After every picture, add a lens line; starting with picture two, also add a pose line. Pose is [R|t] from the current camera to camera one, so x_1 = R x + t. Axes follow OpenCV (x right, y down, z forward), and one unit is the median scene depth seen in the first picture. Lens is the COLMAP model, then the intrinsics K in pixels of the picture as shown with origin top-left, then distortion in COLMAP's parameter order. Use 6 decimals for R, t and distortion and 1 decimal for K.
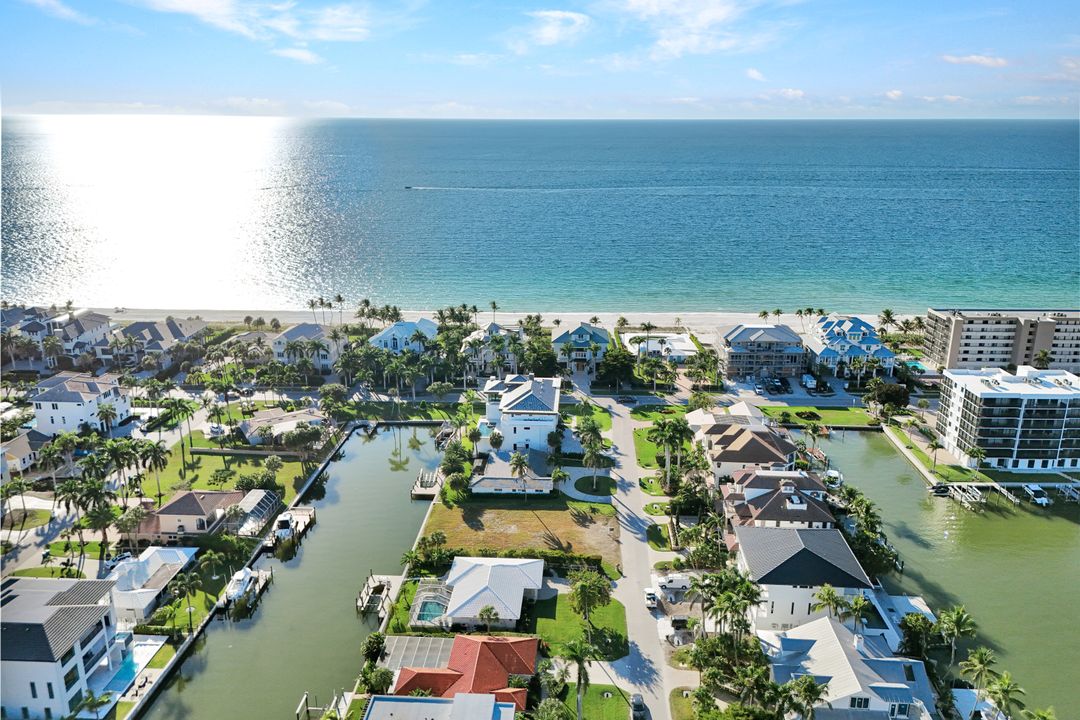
lens RADIAL K [[801.5, 0, 540.0], [0, 801.5, 360.0], [0, 0, 1]] dist [0.063136, -0.068564]
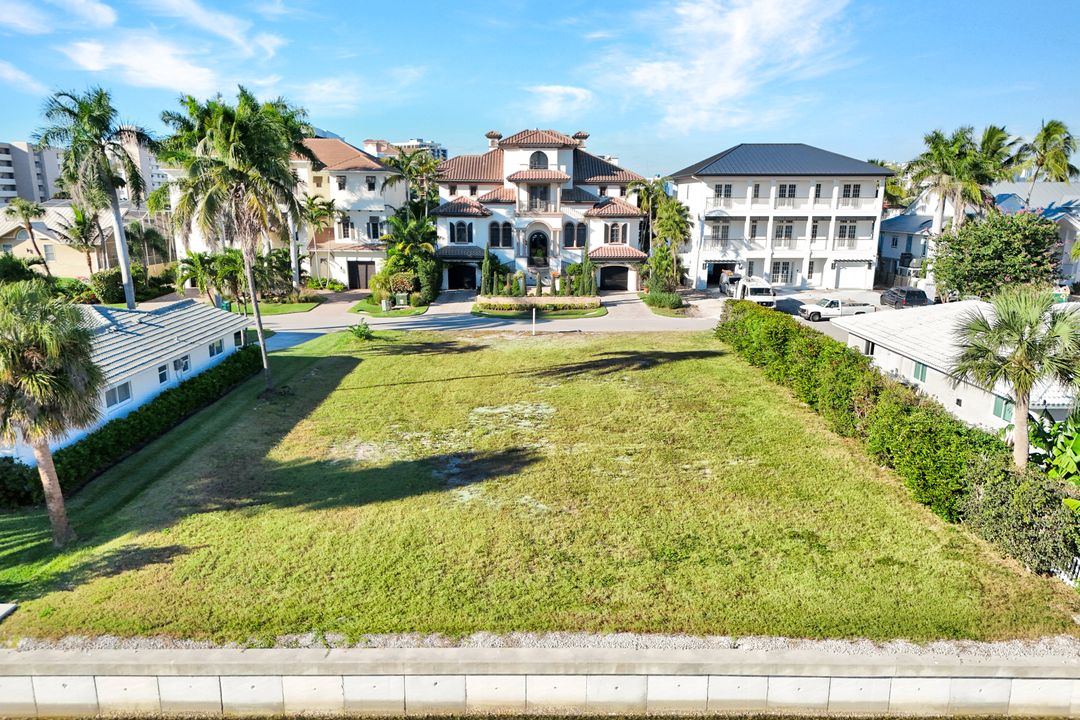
lens RADIAL K [[800.4, 0, 542.1], [0, 800.4, 397.6], [0, 0, 1]] dist [0.022913, -0.006423]
pose [[-0.067128, -0.243299, 0.967626, -0.181439], [0.292579, 0.922379, 0.252220, 0.124882], [-0.953882, 0.300037, 0.009267, 0.780945]]
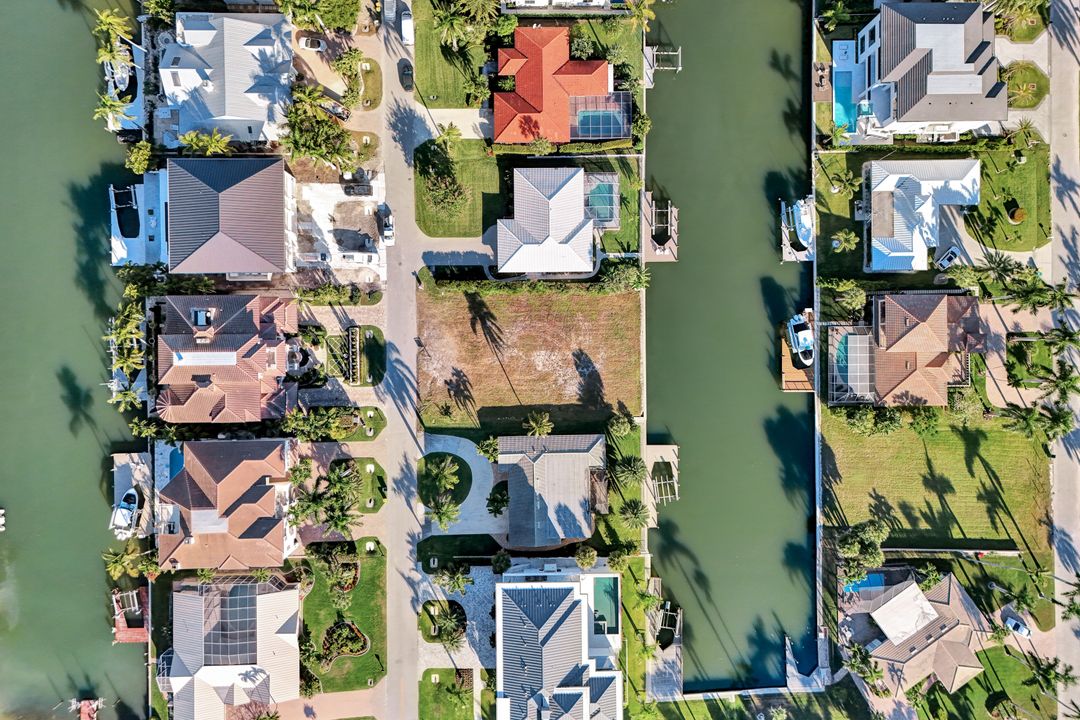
lens RADIAL K [[797.7, 0, 541.2], [0, 797.7, 349.4], [0, 0, 1]] dist [0.122185, -0.160548]
pose [[-0.997083, 0.069993, -0.030436, -0.007485], [-0.049247, -0.285331, 0.957163, -0.482340], [0.058310, 0.955870, 0.287946, 0.584598]]
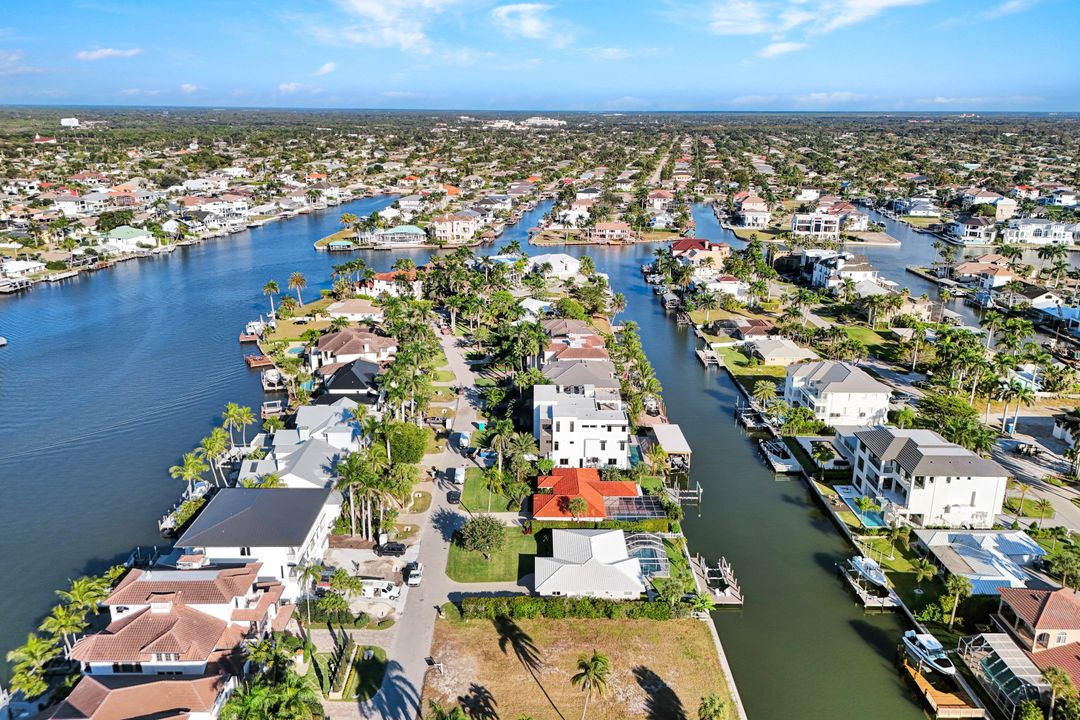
lens RADIAL K [[801.2, 0, 543.4], [0, 801.2, 318.2], [0, 0, 1]] dist [0.072057, -0.071215]
pose [[-0.997521, 0.008511, -0.069852, 0.036424], [-0.029573, 0.850038, 0.525891, -0.295769], [0.063853, 0.526653, -0.847679, 1.101326]]
